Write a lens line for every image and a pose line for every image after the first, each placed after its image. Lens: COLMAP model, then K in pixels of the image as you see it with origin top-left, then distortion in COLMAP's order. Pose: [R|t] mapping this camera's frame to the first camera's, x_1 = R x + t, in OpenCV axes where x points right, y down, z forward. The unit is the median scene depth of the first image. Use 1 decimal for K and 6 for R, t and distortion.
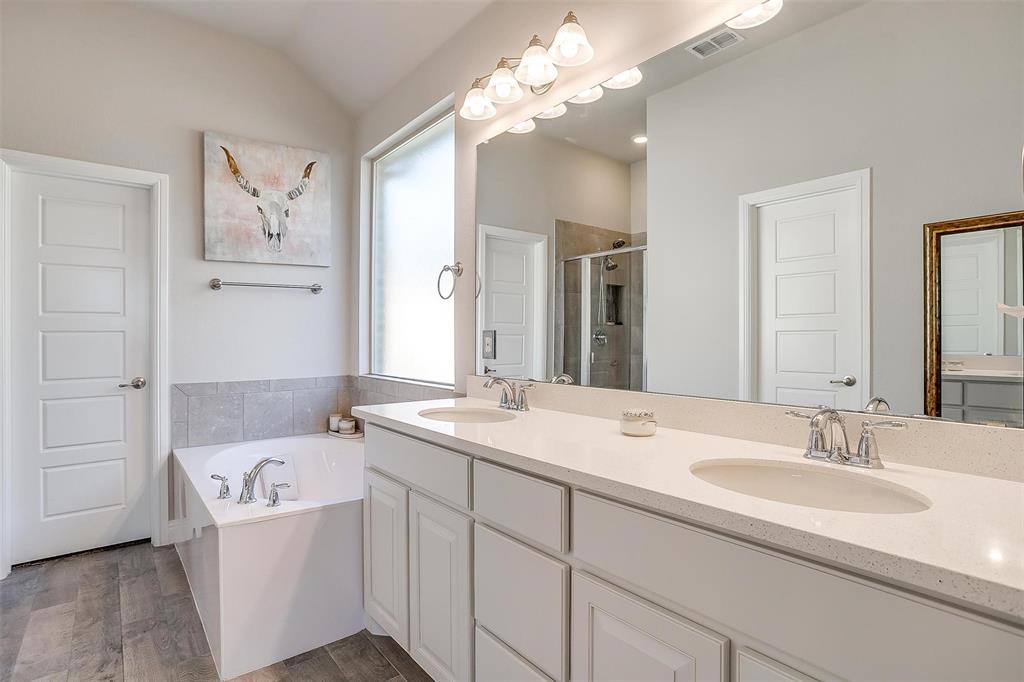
lens RADIAL K [[518.0, 0, 508.4], [0, 518.0, 334.4], [0, 0, 1]] dist [-0.057902, 0.030093]
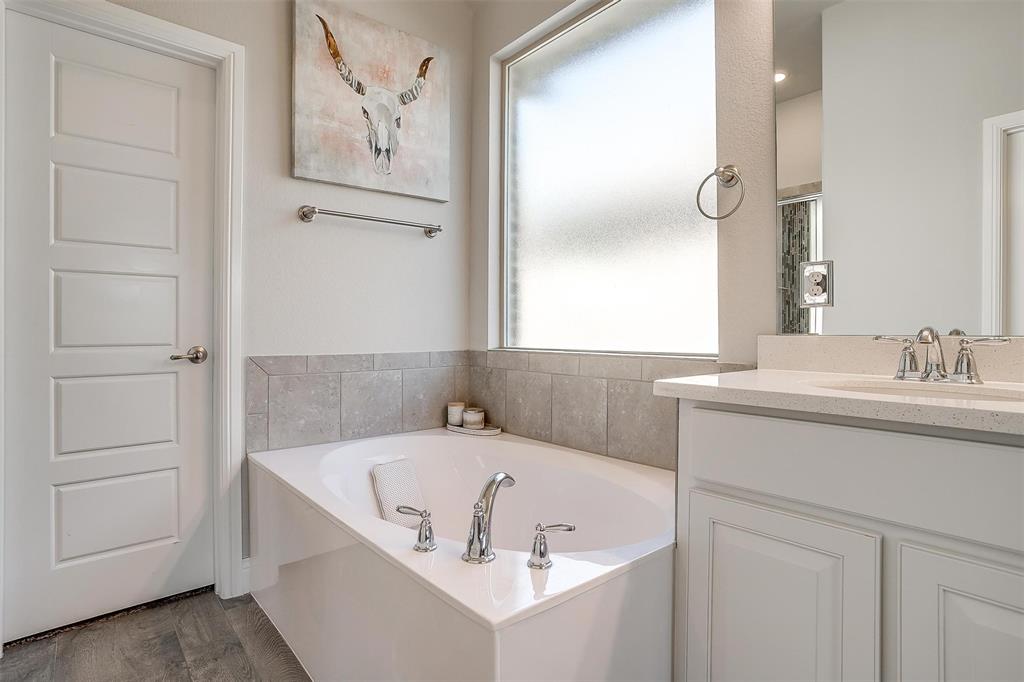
lens RADIAL K [[518.0, 0, 513.4], [0, 518.0, 329.1], [0, 0, 1]] dist [-0.057902, 0.030093]
pose [[0.999233, 0.004912, 0.038847, -0.338633], [-0.004920, 0.999988, 0.000121, 0.059752], [-0.038846, -0.000312, 0.999245, 0.311800]]
